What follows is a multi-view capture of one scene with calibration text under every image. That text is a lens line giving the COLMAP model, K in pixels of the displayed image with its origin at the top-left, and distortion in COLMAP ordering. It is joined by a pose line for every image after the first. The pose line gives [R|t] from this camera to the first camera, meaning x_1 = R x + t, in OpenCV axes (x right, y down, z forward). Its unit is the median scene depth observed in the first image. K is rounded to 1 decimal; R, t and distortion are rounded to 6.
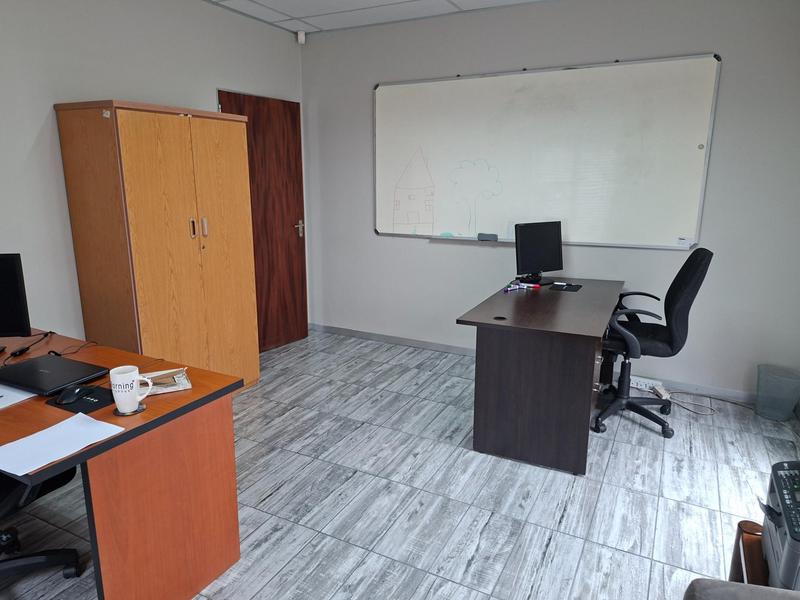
lens RADIAL K [[554.7, 0, 397.0], [0, 554.7, 303.2], [0, 0, 1]] dist [0.132988, -0.174895]
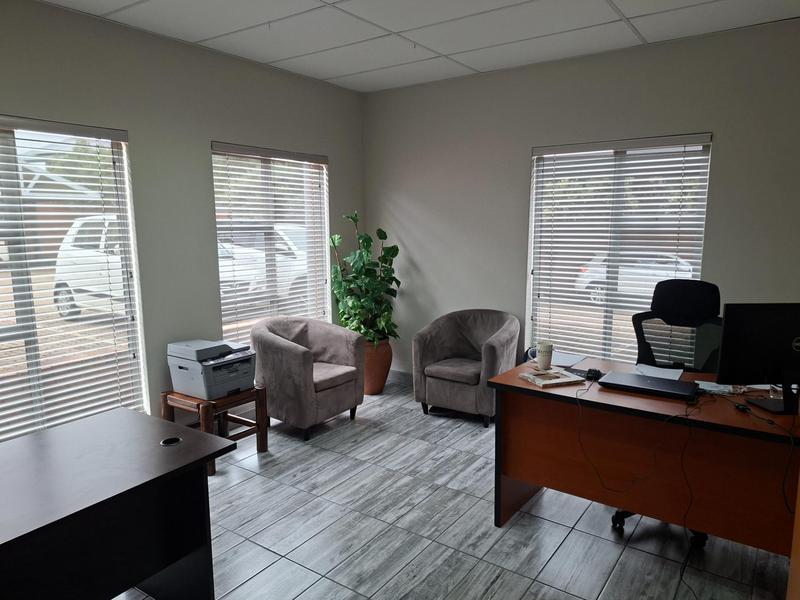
lens RADIAL K [[554.7, 0, 397.0], [0, 554.7, 303.2], [0, 0, 1]] dist [0.132988, -0.174895]
pose [[-0.989315, -0.012249, 0.145276, -0.202388], [0.043068, 0.927438, 0.371489, -0.410379], [-0.139284, 0.373776, -0.917001, 1.695109]]
